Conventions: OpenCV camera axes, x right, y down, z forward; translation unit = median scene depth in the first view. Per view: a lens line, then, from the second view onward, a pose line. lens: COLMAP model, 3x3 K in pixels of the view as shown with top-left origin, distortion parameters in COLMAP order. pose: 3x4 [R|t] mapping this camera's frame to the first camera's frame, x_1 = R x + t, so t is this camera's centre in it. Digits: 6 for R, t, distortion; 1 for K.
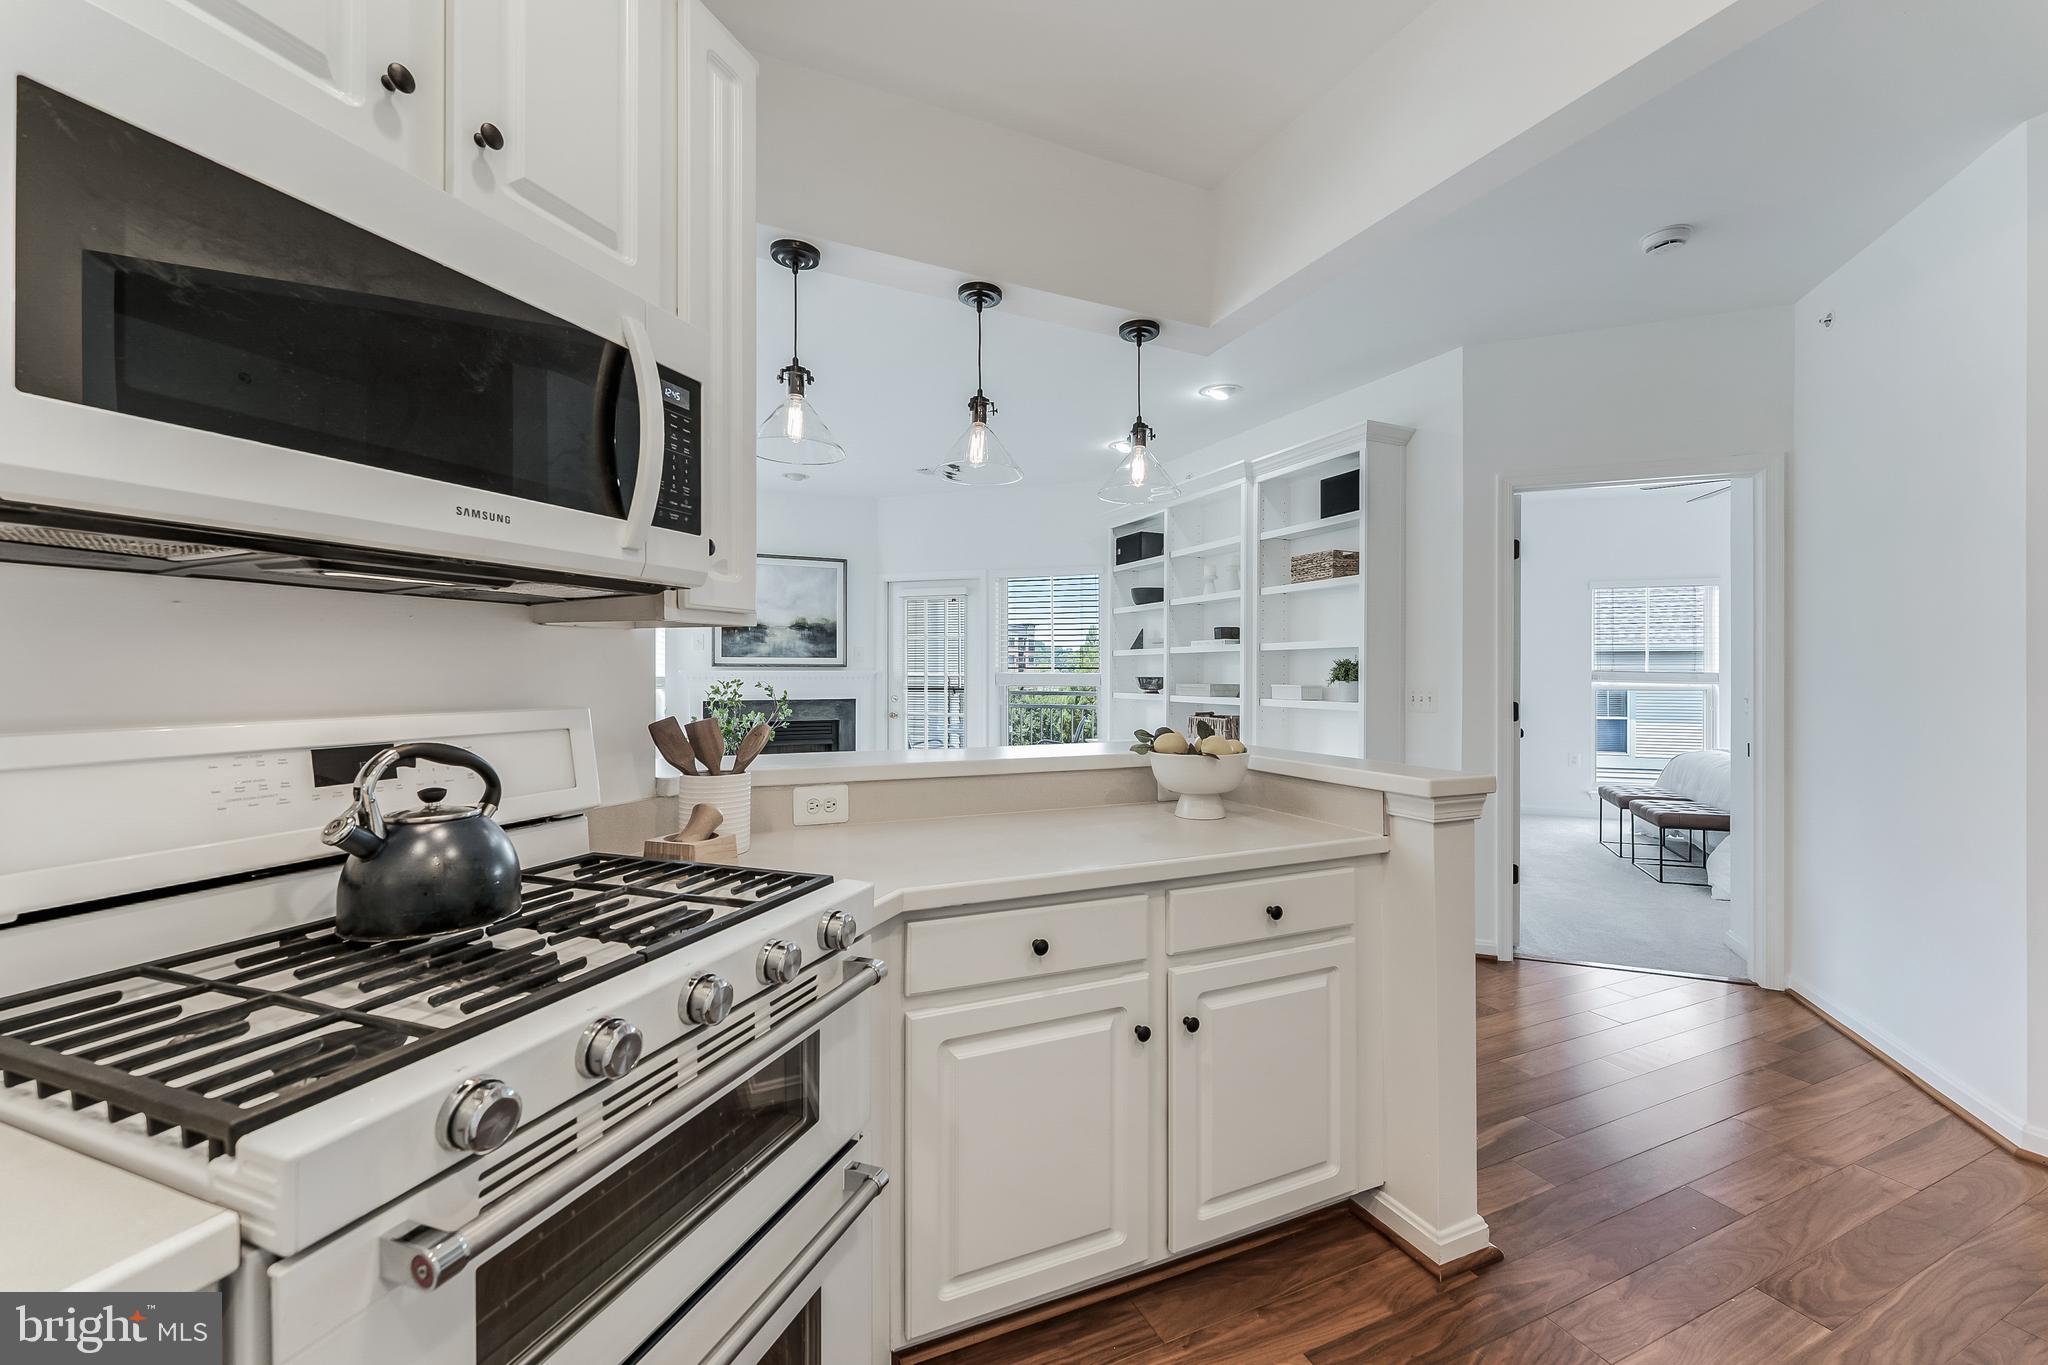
lens RADIAL K [[825.6, 0, 1034.4], [0, 825.6, 670.4], [0, 0, 1]] dist [0.000858, -0.000412]
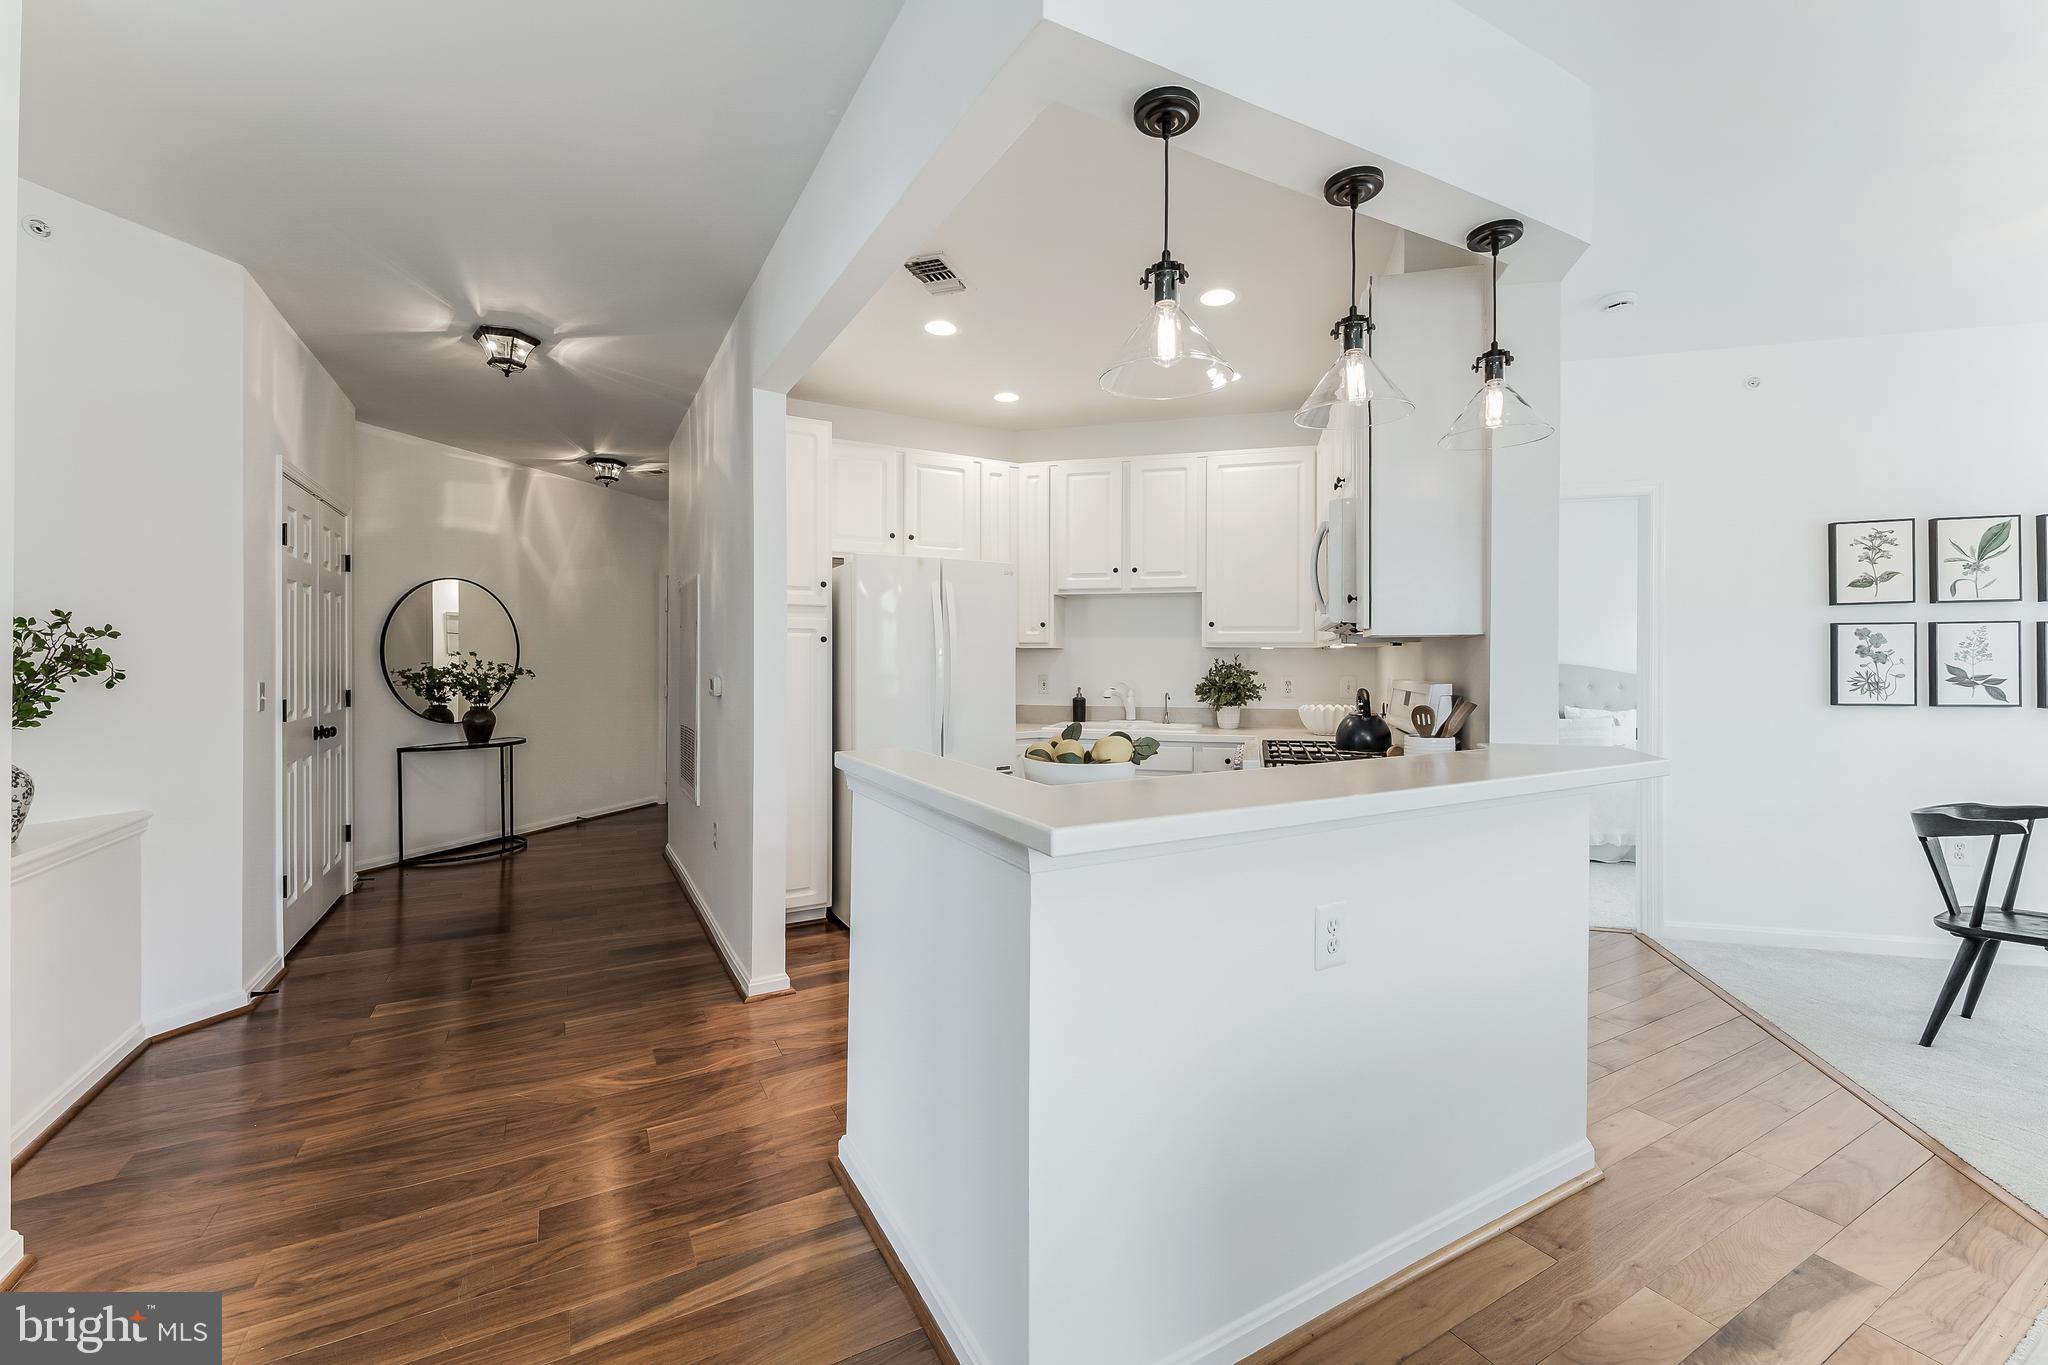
lens RADIAL K [[825.6, 0, 1033.1], [0, 825.6, 664.8], [0, 0, 1]] dist [0.000858, -0.000412]
pose [[-0.996781, -0.001409, -0.080155, 0.104746], [-0.001509, 0.999998, 0.001192, 0.000174], [0.080153, 0.001309, -0.996782, 0.604402]]
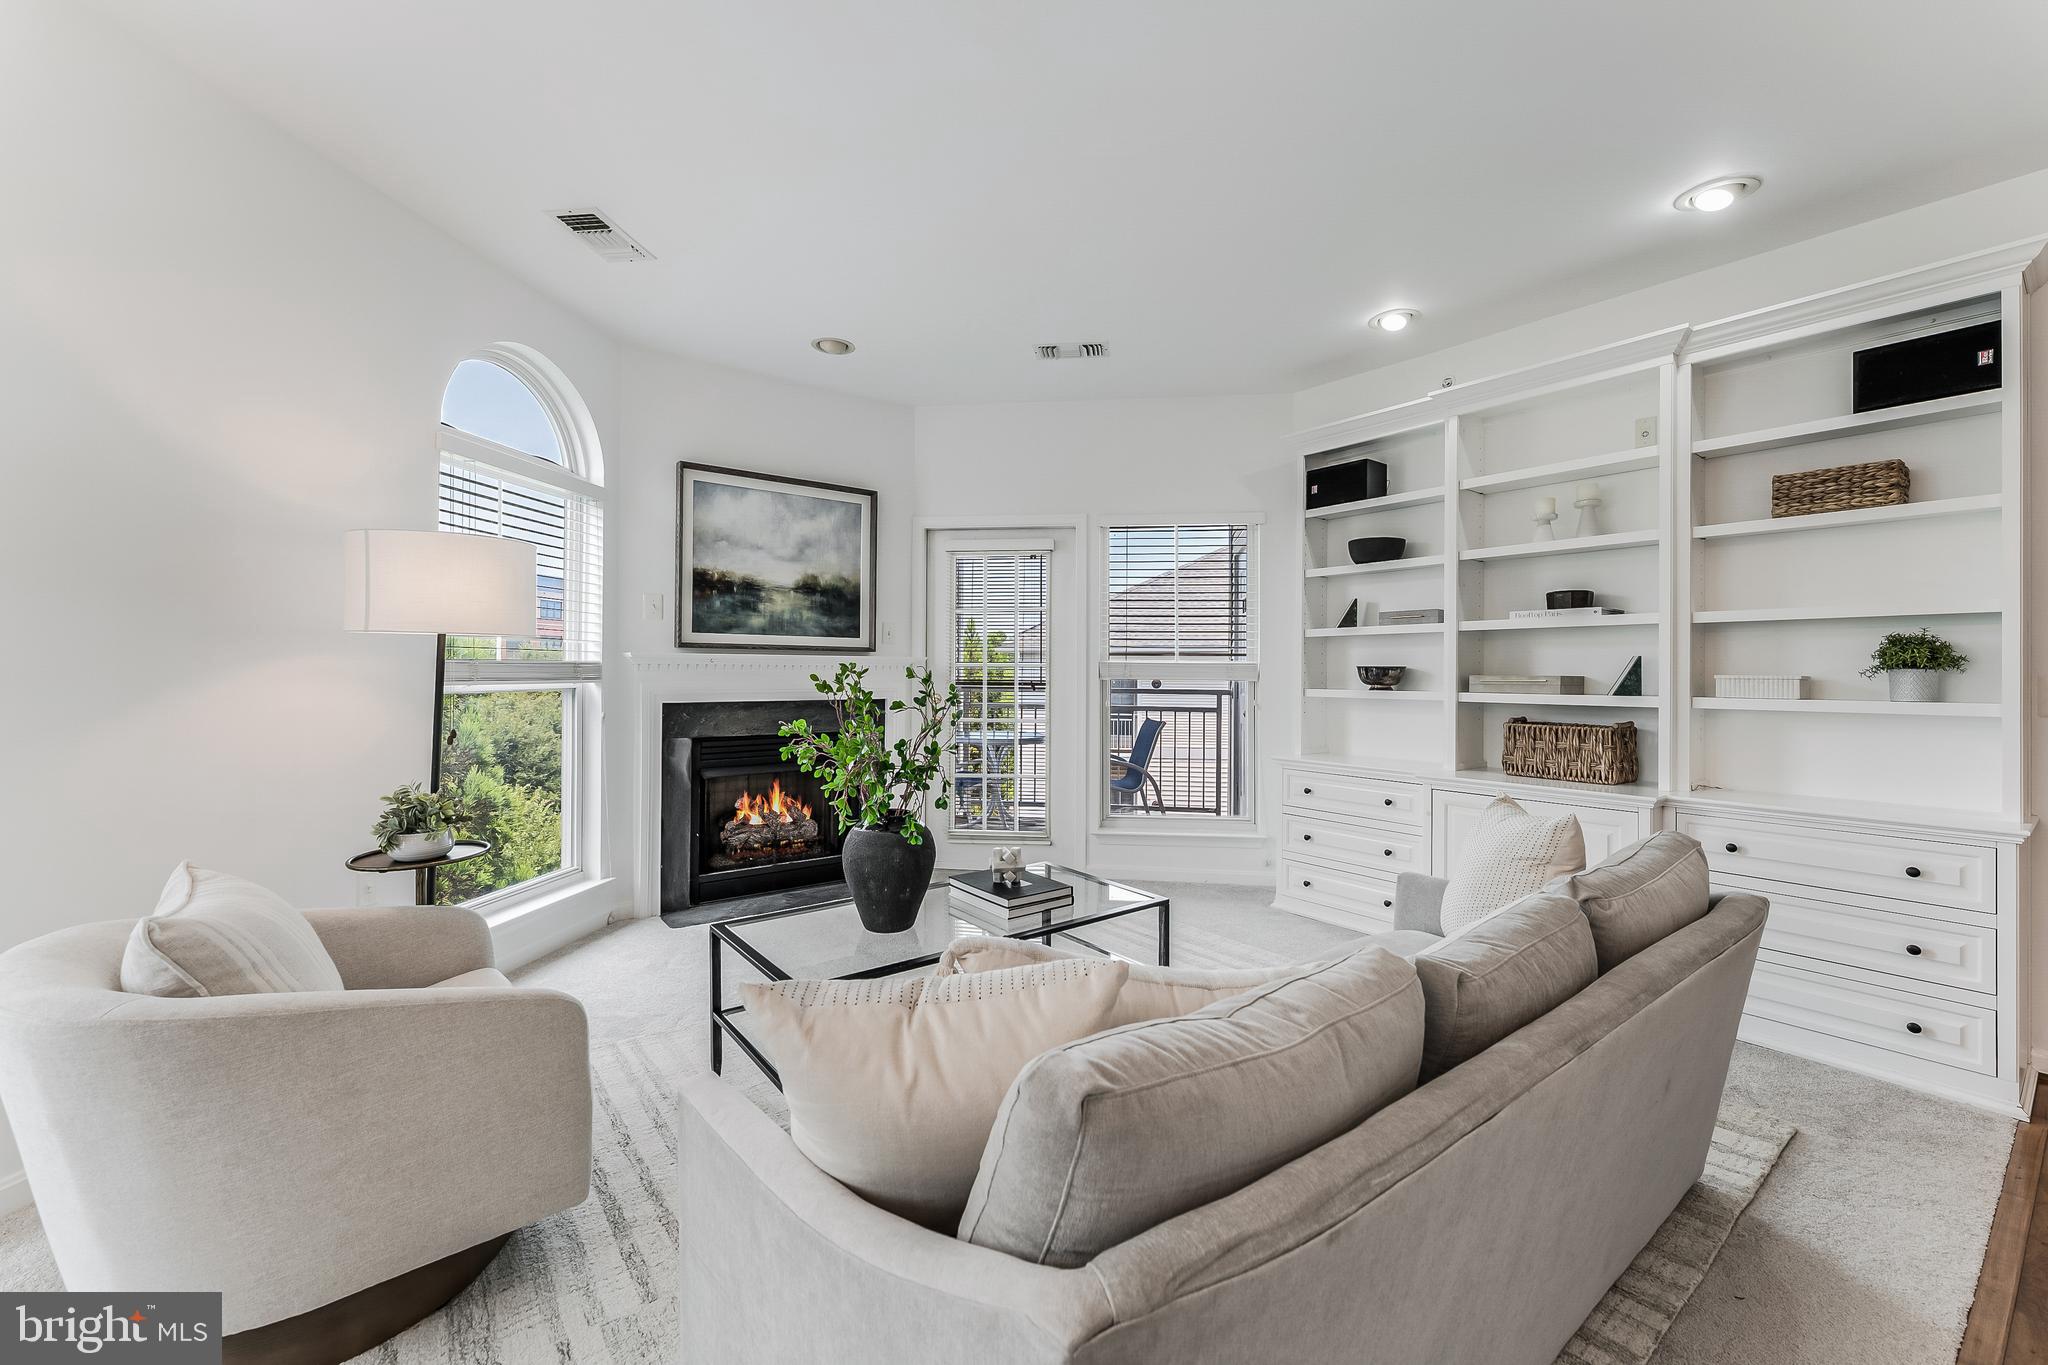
lens RADIAL K [[825.6, 0, 1029.6], [0, 825.6, 668.1], [0, 0, 1]] dist [0.000858, -0.000412]
pose [[0.977108, 0.005550, 0.212672, -0.260069], [-0.005374, 0.999985, -0.001407, 0.010326], [-0.212677, 0.000232, 0.977123, 0.332311]]
